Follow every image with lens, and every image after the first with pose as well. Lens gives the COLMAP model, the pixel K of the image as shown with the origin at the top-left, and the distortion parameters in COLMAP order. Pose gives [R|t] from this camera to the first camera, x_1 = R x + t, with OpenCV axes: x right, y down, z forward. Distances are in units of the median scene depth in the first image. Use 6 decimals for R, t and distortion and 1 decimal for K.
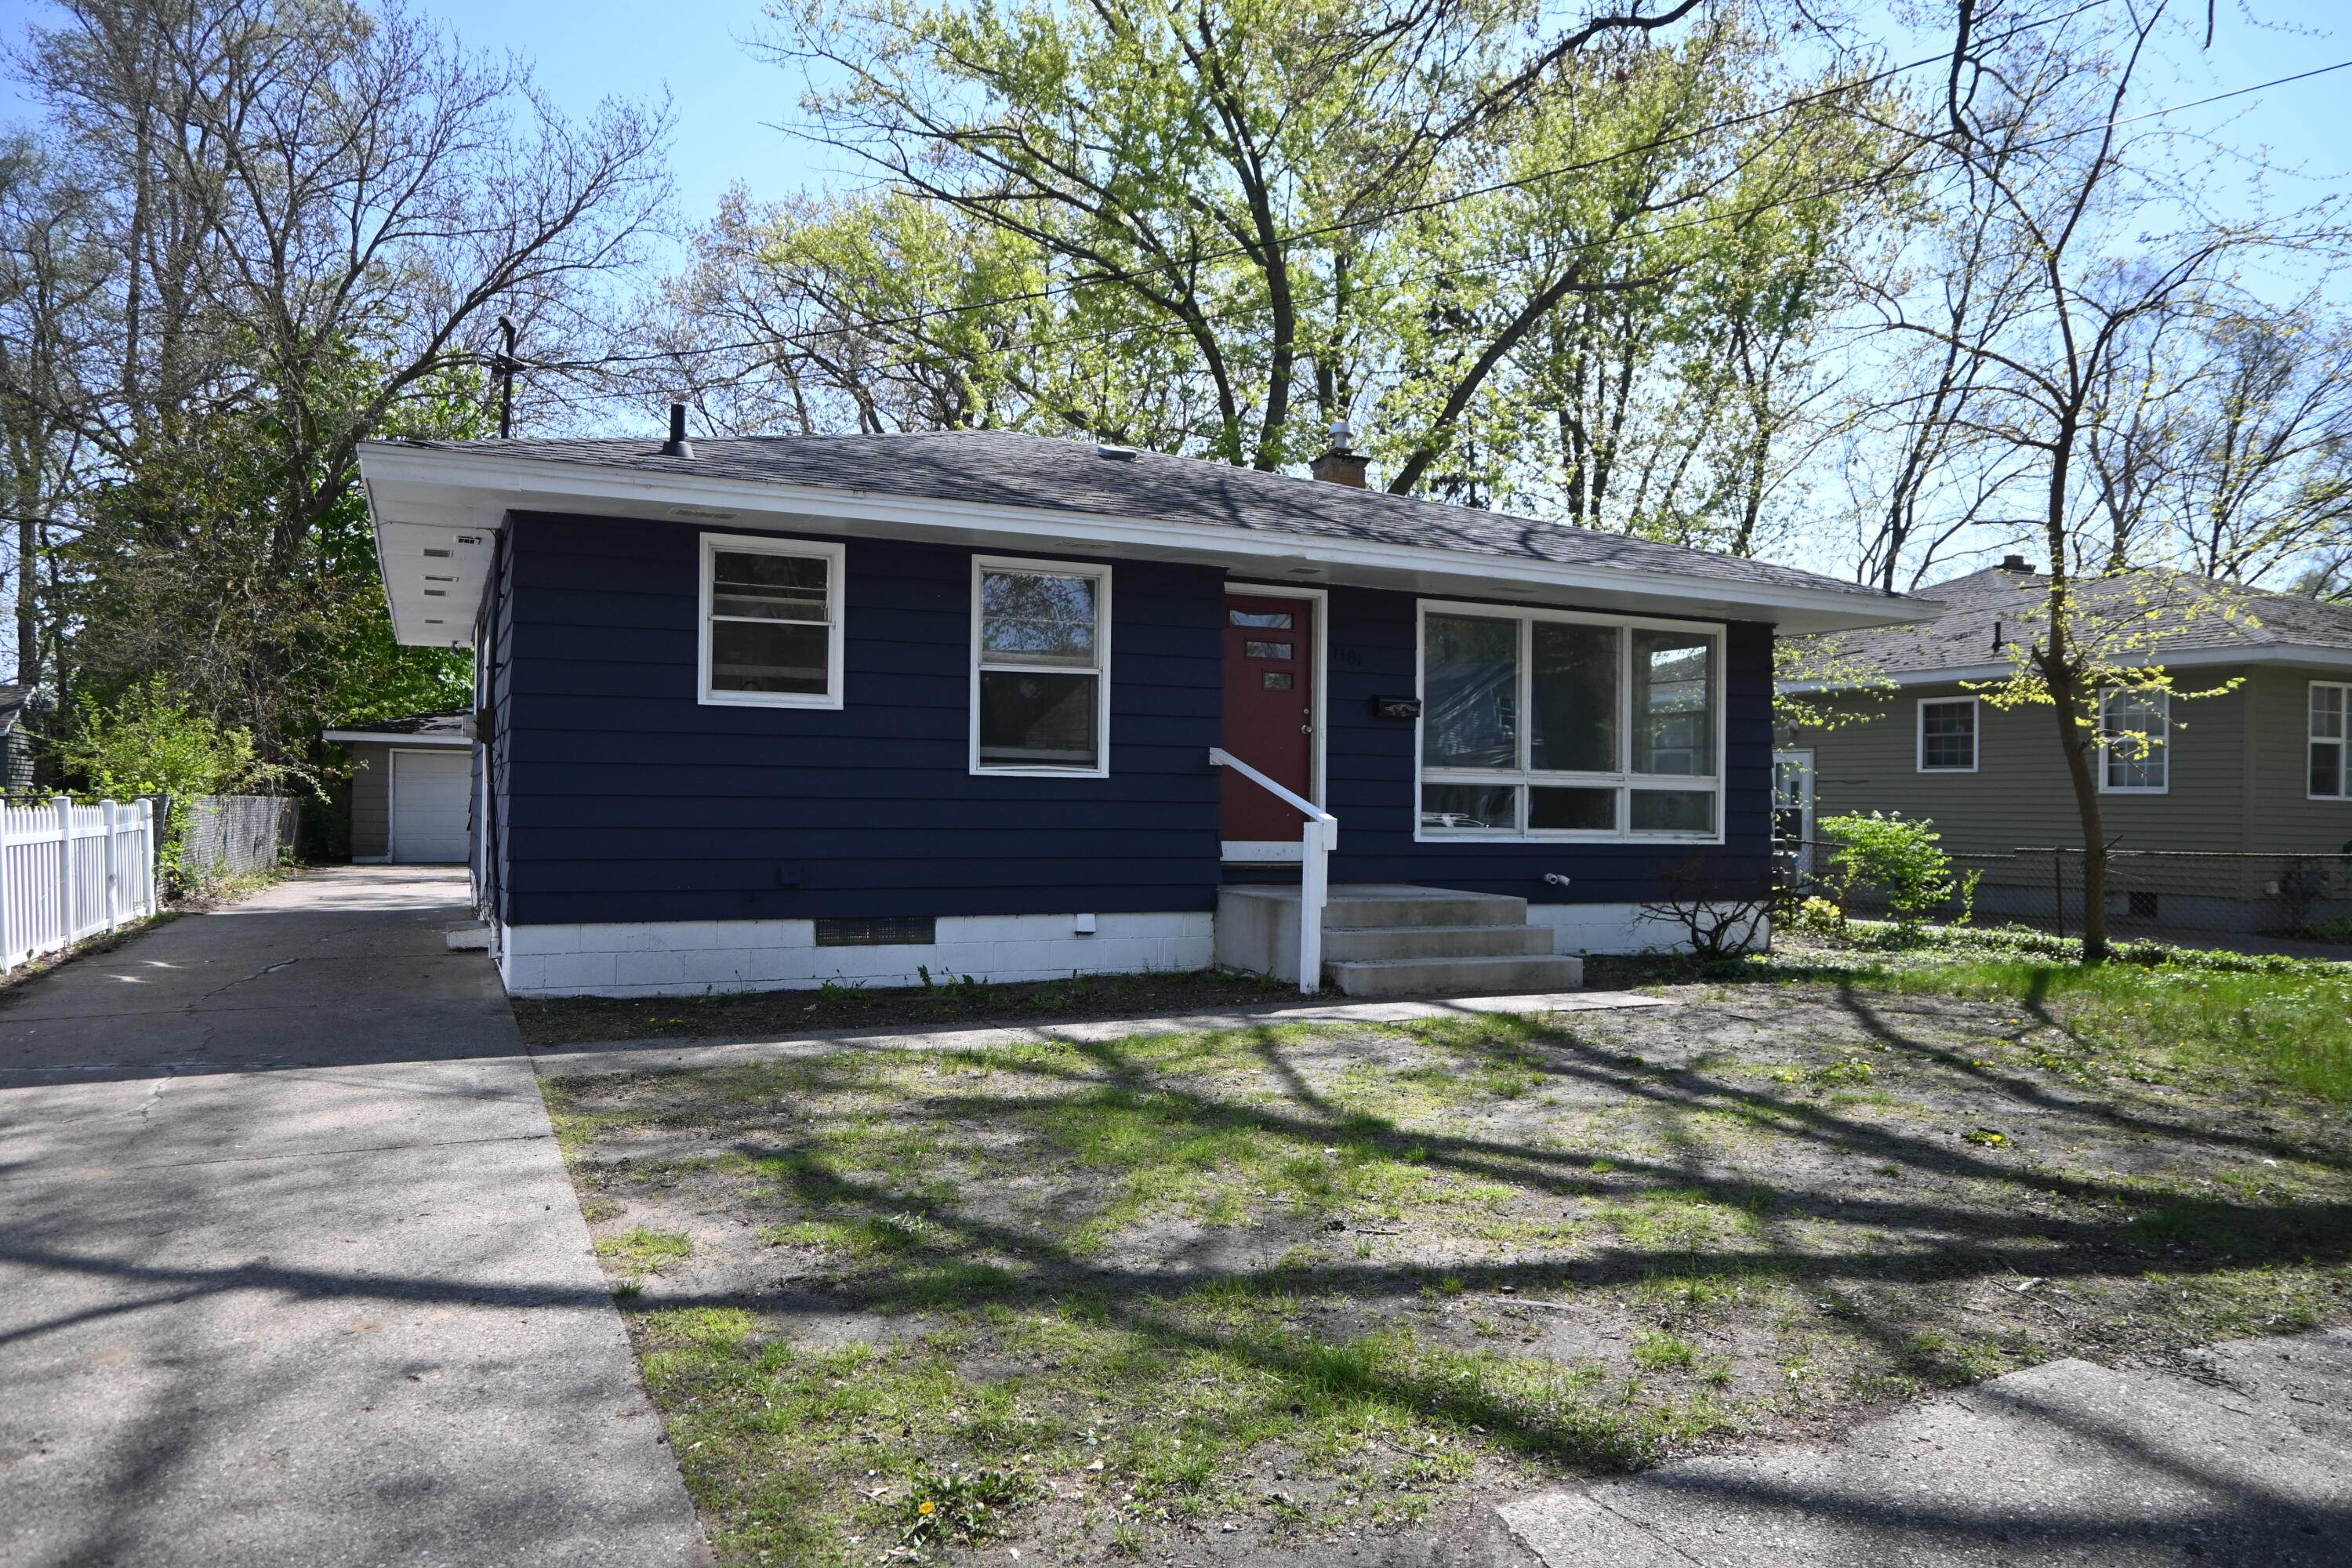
lens RADIAL K [[1628.6, 0, 1165.2], [0, 1628.6, 786.2], [0, 0, 1]] dist [-0.015961, 0.012460]
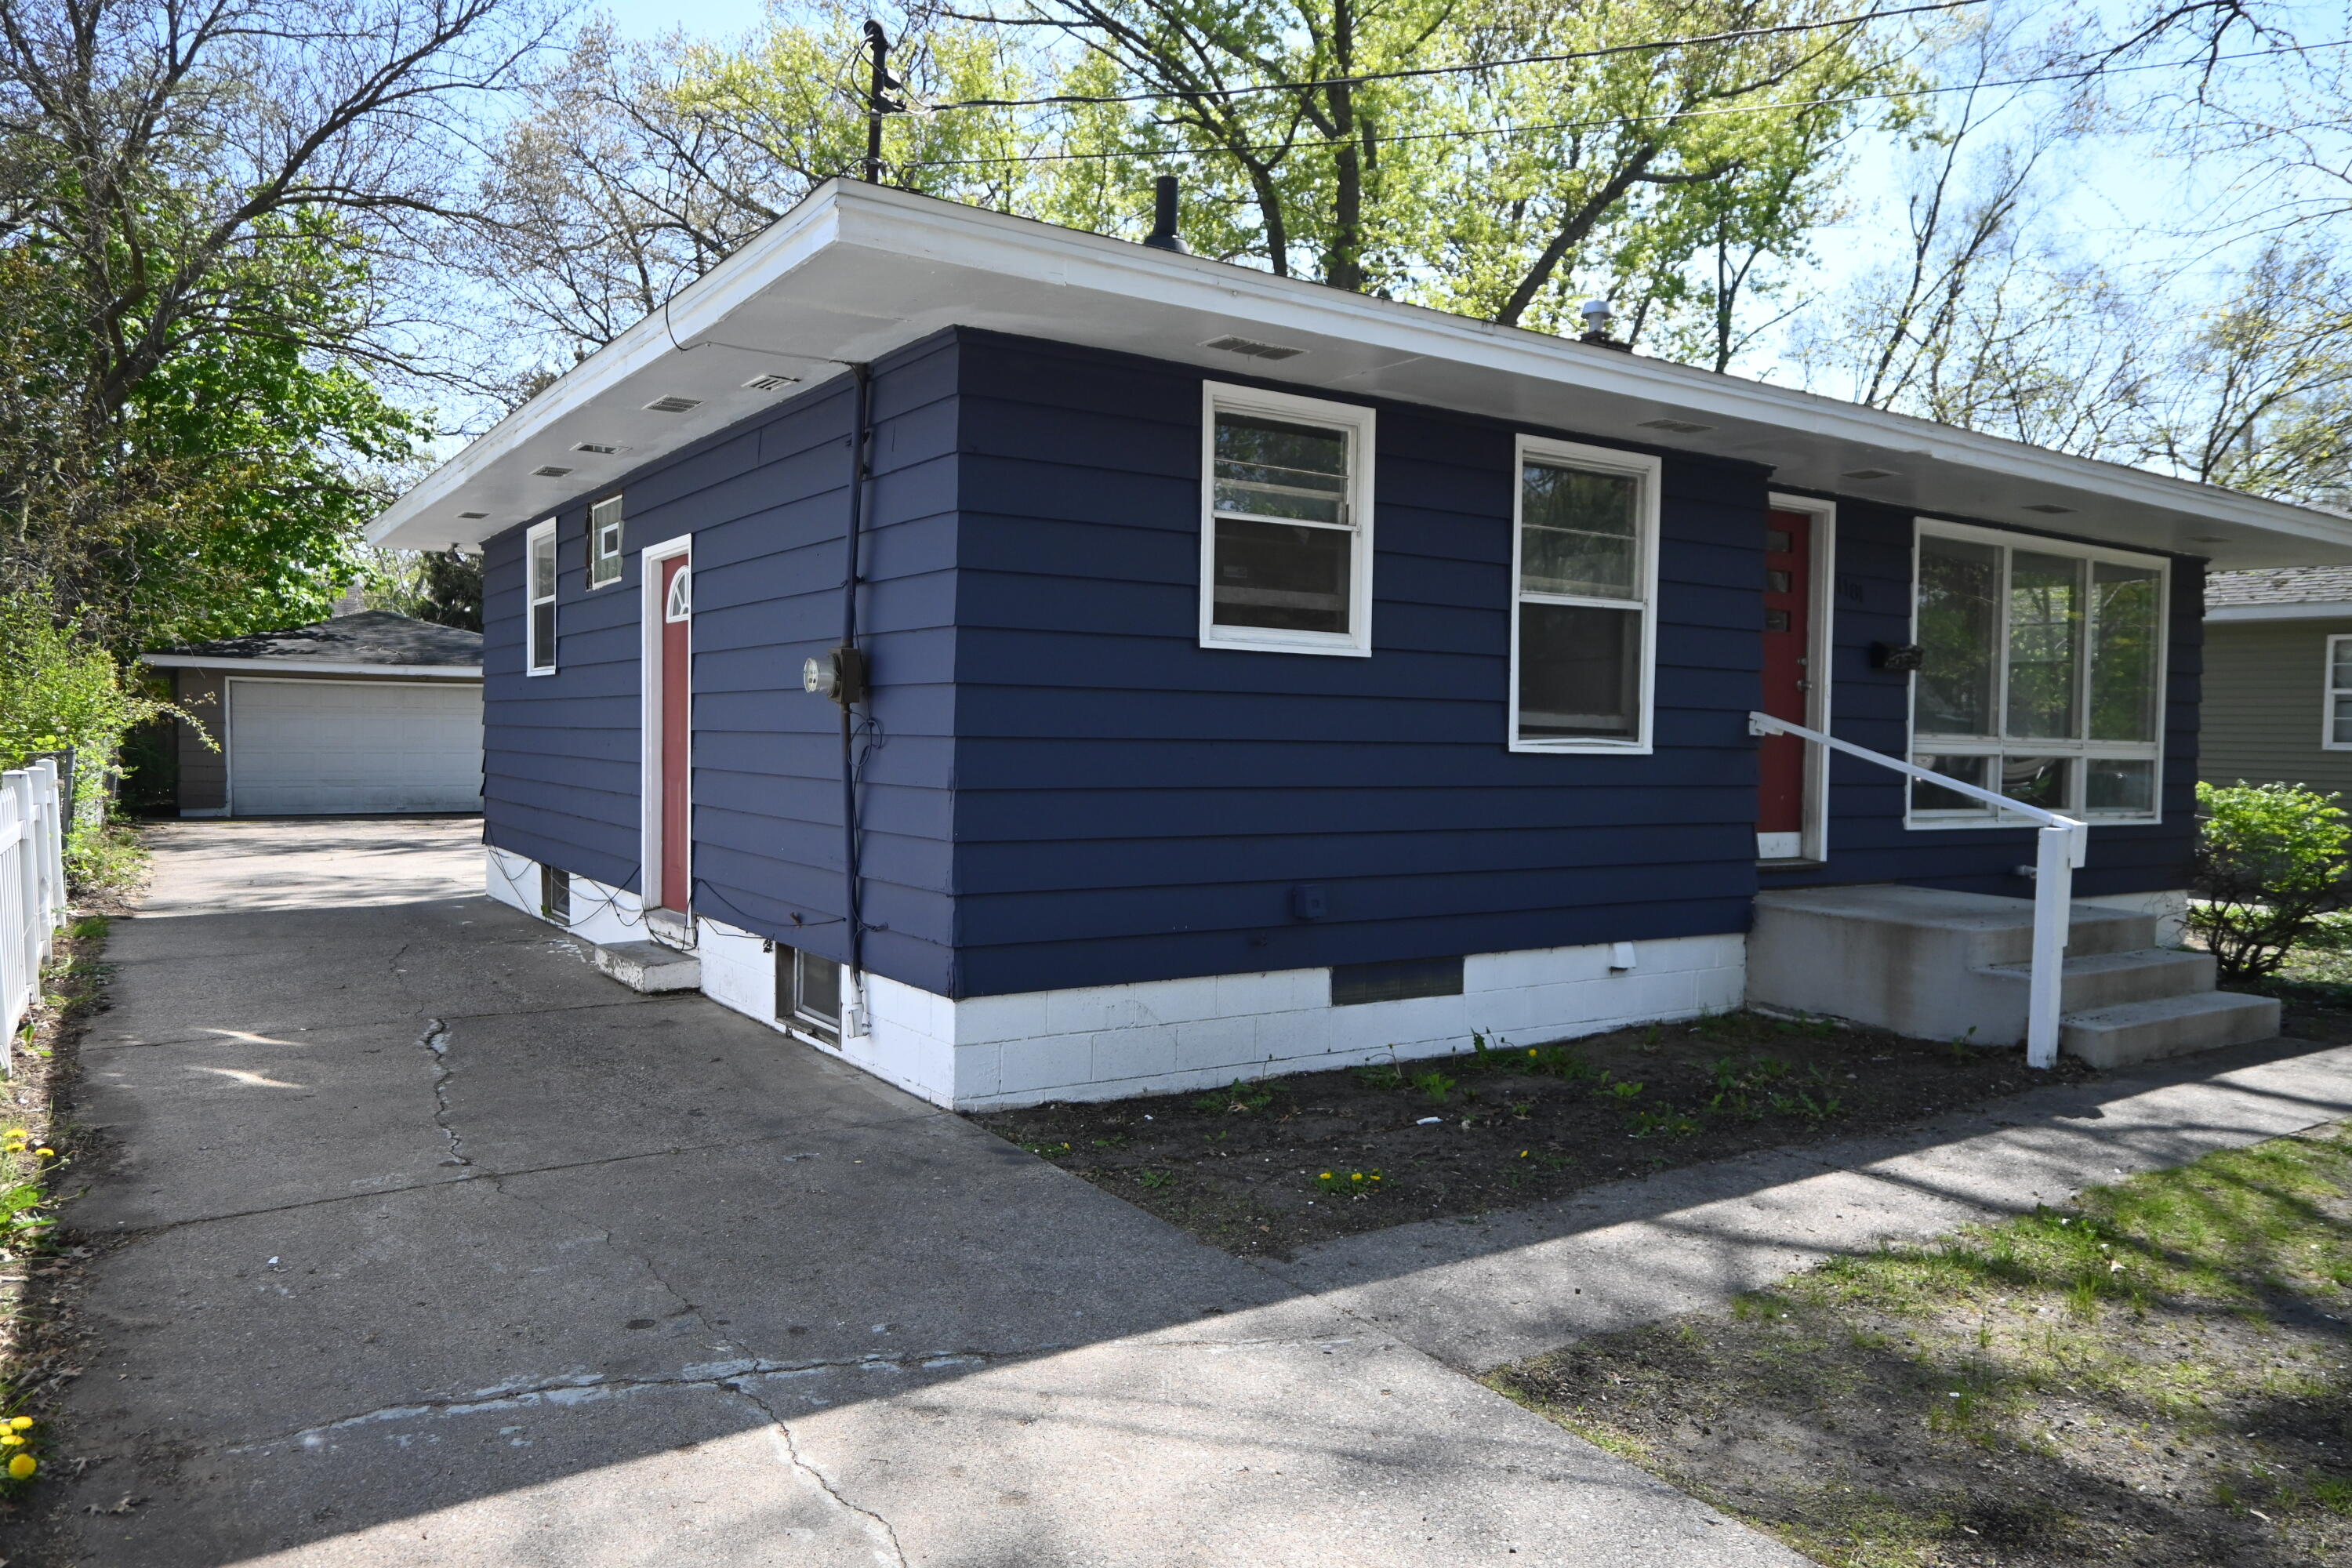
lens RADIAL K [[1628.6, 0, 1158.5], [0, 1628.6, 805.3], [0, 0, 1]] dist [-0.015961, 0.012460]
pose [[0.988728, -0.001471, 0.149712, -0.335066], [-0.007073, 0.998376, 0.056523, -0.020042], [-0.149552, -0.056945, 0.987113, 0.297326]]
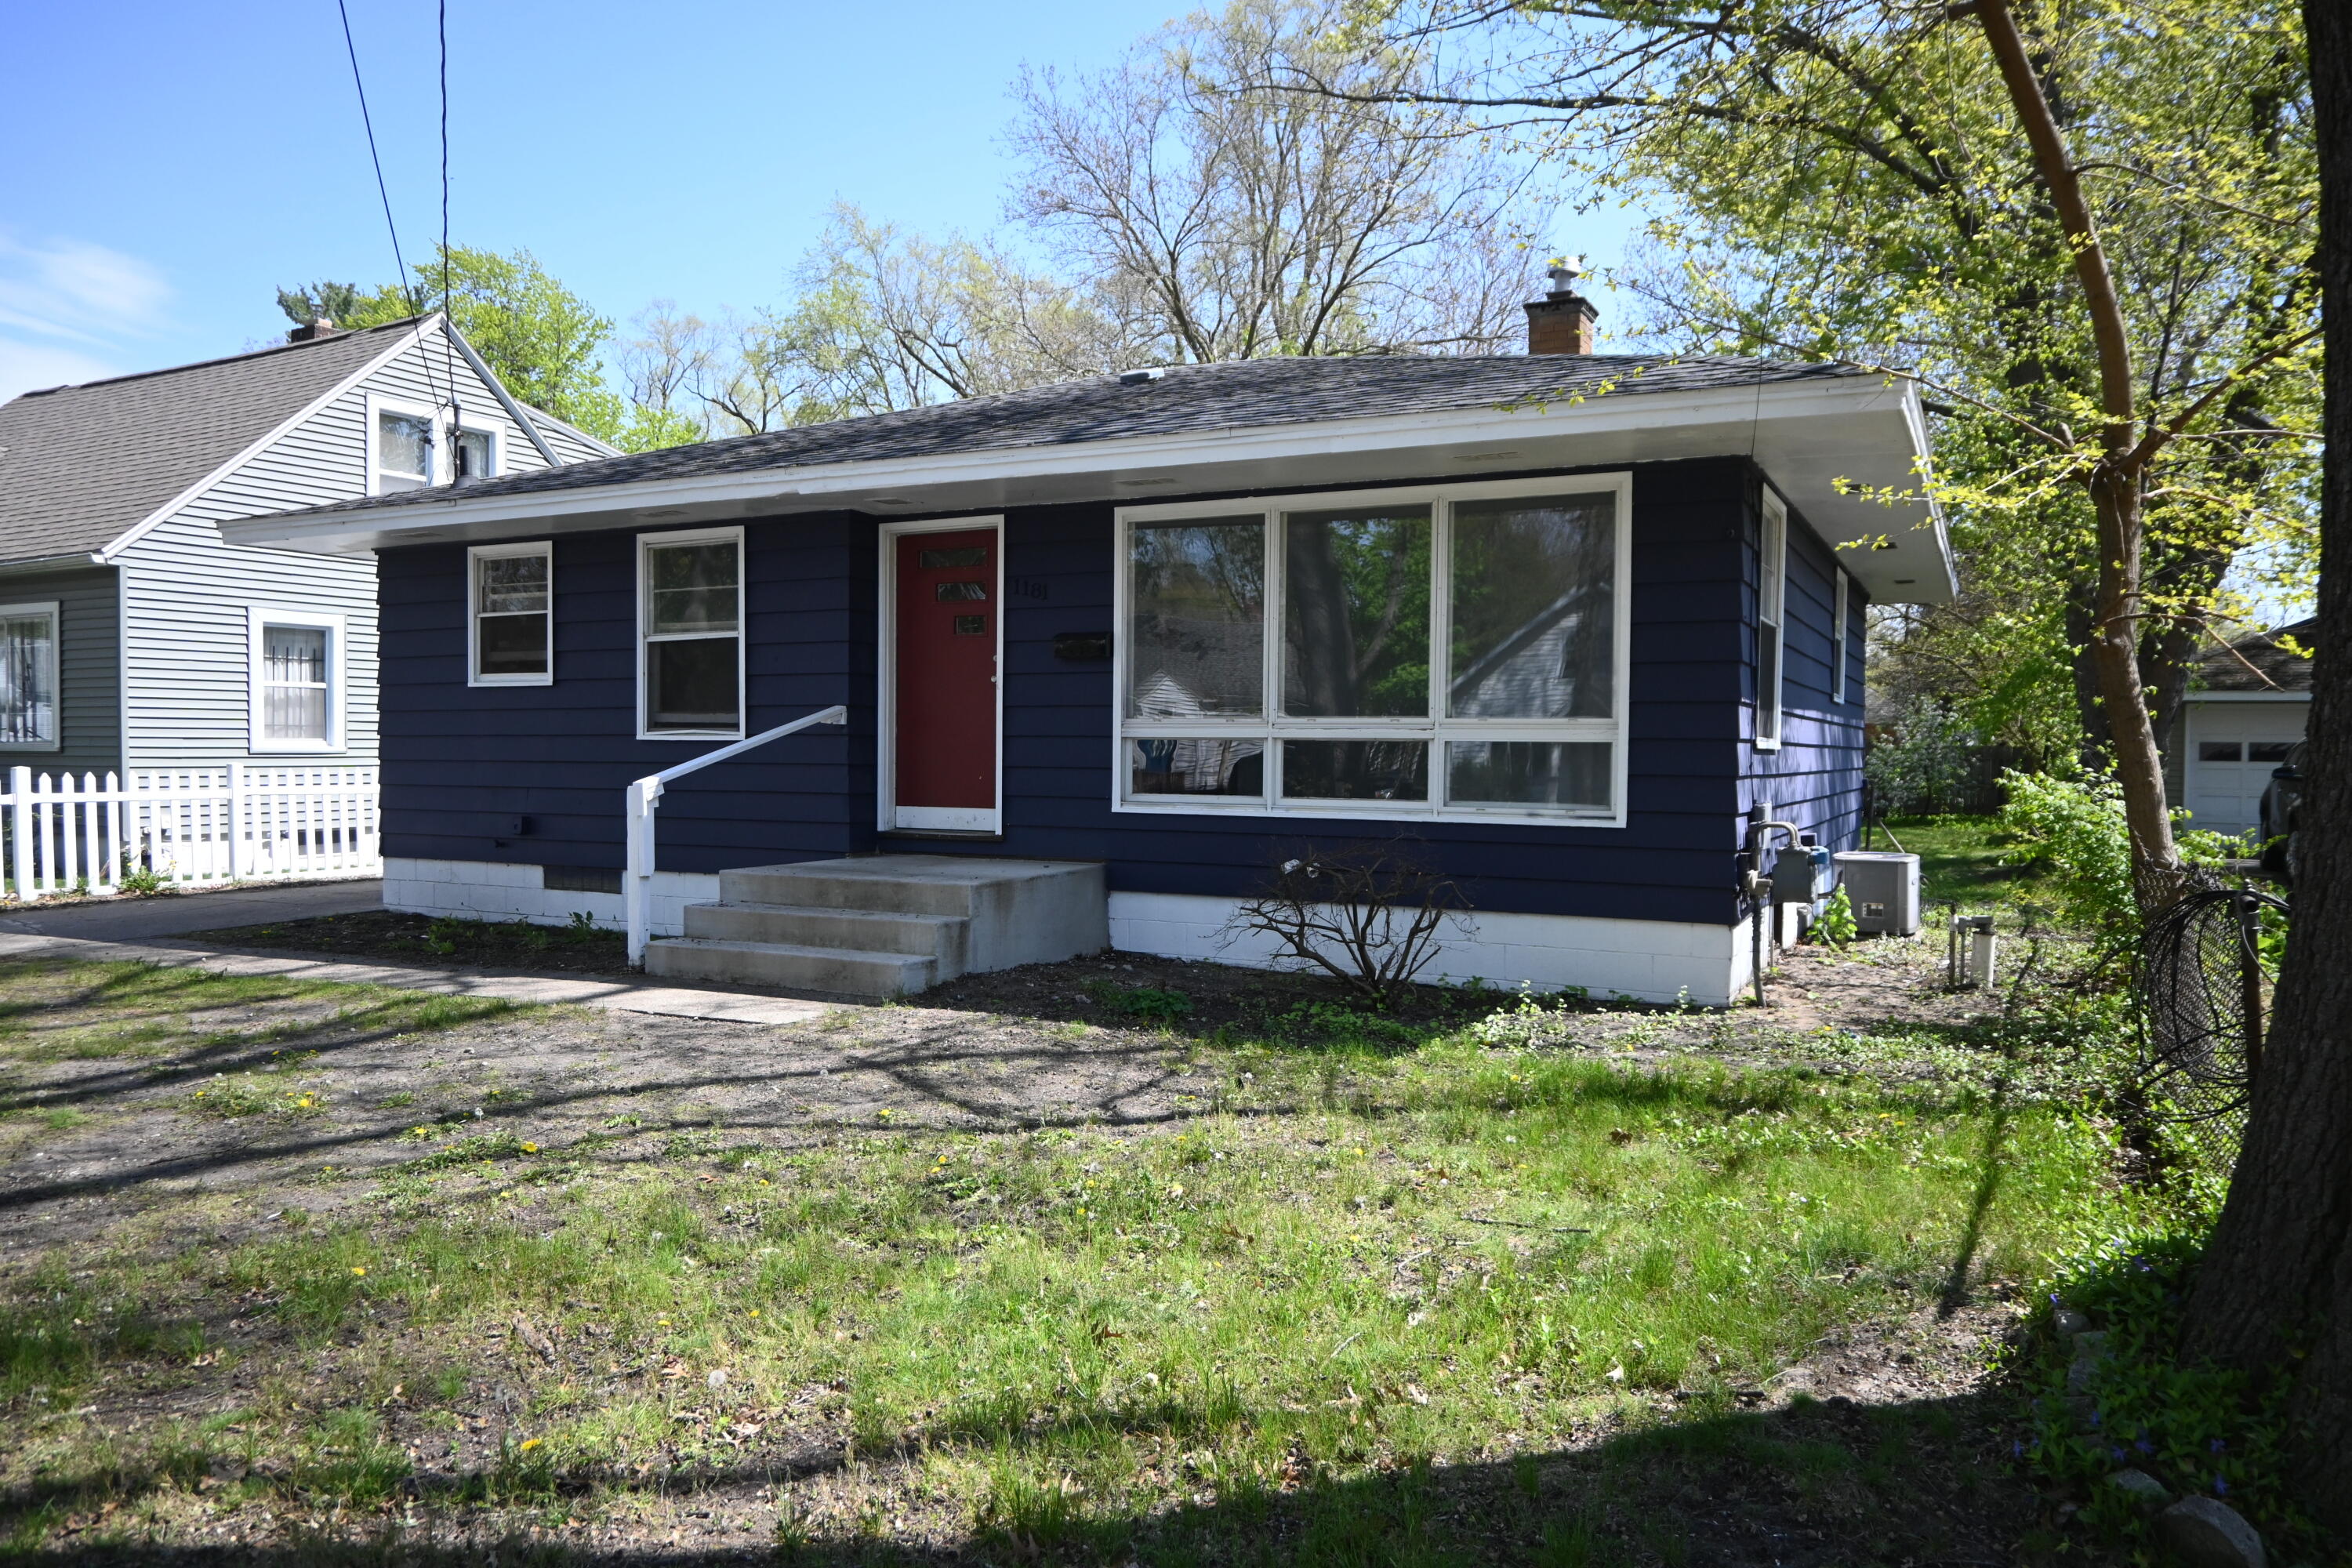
lens RADIAL K [[1628.6, 0, 1161.4], [0, 1628.6, 796.0], [0, 0, 1]] dist [-0.015961, 0.012460]
pose [[0.609539, 0.015081, -0.792612, 0.847900], [0.014318, 0.999447, 0.030028, 0.002579], [0.792626, -0.029652, 0.608986, 0.553873]]
